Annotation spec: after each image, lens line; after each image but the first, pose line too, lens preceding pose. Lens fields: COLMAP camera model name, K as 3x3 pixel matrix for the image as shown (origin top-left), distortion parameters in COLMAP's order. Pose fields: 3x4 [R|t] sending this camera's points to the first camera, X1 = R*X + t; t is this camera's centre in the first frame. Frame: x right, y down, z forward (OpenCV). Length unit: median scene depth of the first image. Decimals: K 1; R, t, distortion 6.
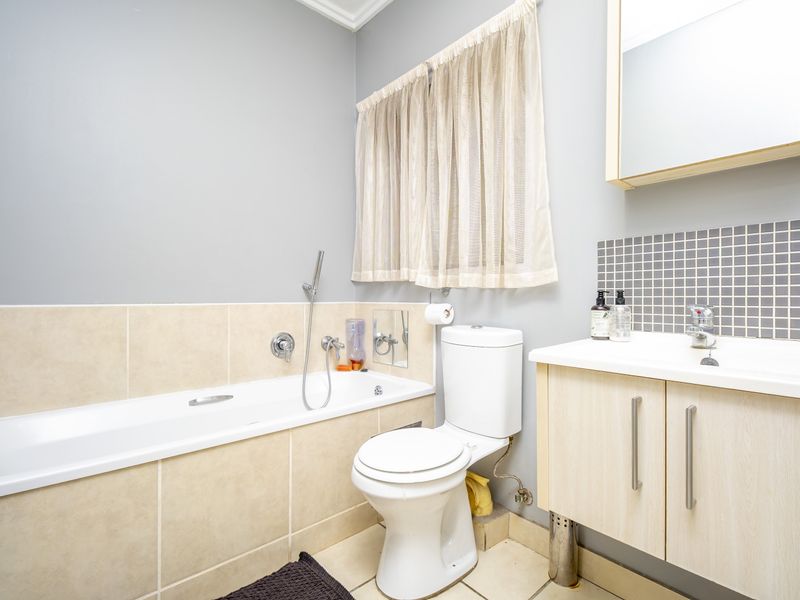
lens RADIAL K [[395.1, 0, 399.7], [0, 395.1, 298.8], [0, 0, 1]] dist [0.016901, -0.004695]
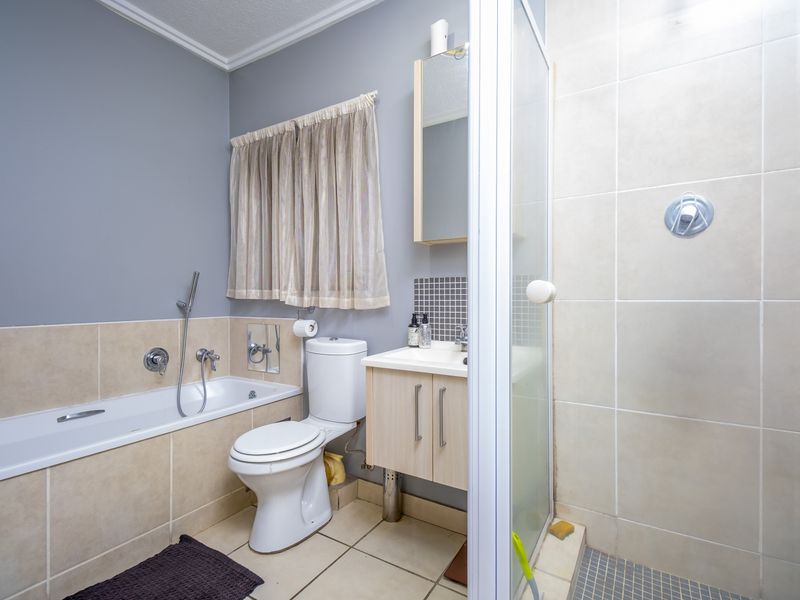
lens RADIAL K [[395.1, 0, 401.3], [0, 395.1, 299.8], [0, 0, 1]] dist [0.016901, -0.004695]
pose [[0.954851, -0.002215, 0.297078, 0.024806], [0.002393, 0.999997, -0.000233, -0.058861], [-0.297077, 0.000933, 0.954853, -0.310921]]
